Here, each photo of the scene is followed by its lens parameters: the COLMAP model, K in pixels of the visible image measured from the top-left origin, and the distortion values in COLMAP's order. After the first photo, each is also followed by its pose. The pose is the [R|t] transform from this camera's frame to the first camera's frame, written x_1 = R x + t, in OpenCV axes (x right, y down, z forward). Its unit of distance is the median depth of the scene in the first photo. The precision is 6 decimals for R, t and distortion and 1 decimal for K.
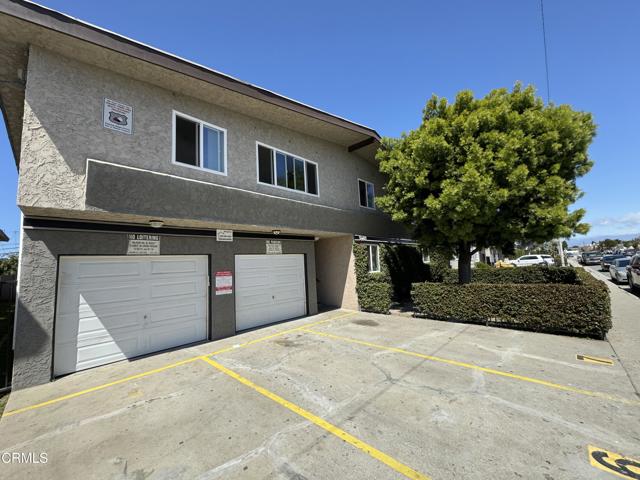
lens RADIAL K [[255.6, 0, 320.0], [0, 255.6, 240.0], [0, 0, 1]] dist [-0.001431, -0.000272]
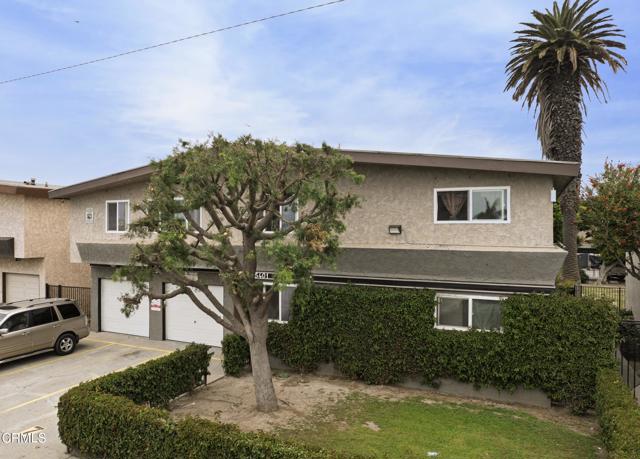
lens RADIAL K [[465.0, 0, 320.0], [0, 465.0, 229.5], [0, 0, 1]] dist [-0.042241, 0.001549]
pose [[0.301523, 0.049659, -0.952165, 2.330246], [0.081038, 0.993694, 0.077488, -0.359401], [0.950009, -0.100525, 0.295597, 1.174059]]
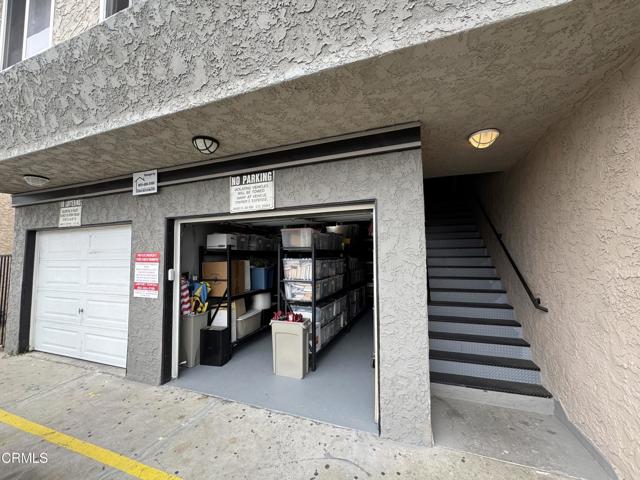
lens RADIAL K [[255.6, 0, 320.0], [0, 255.6, 240.0], [0, 0, 1]] dist [-0.001431, -0.000272]
pose [[0.385432, -0.008922, -0.922693, 0.235687], [0.081855, 0.996342, 0.024559, 0.115098], [0.919098, -0.084993, 0.384752, 1.155859]]
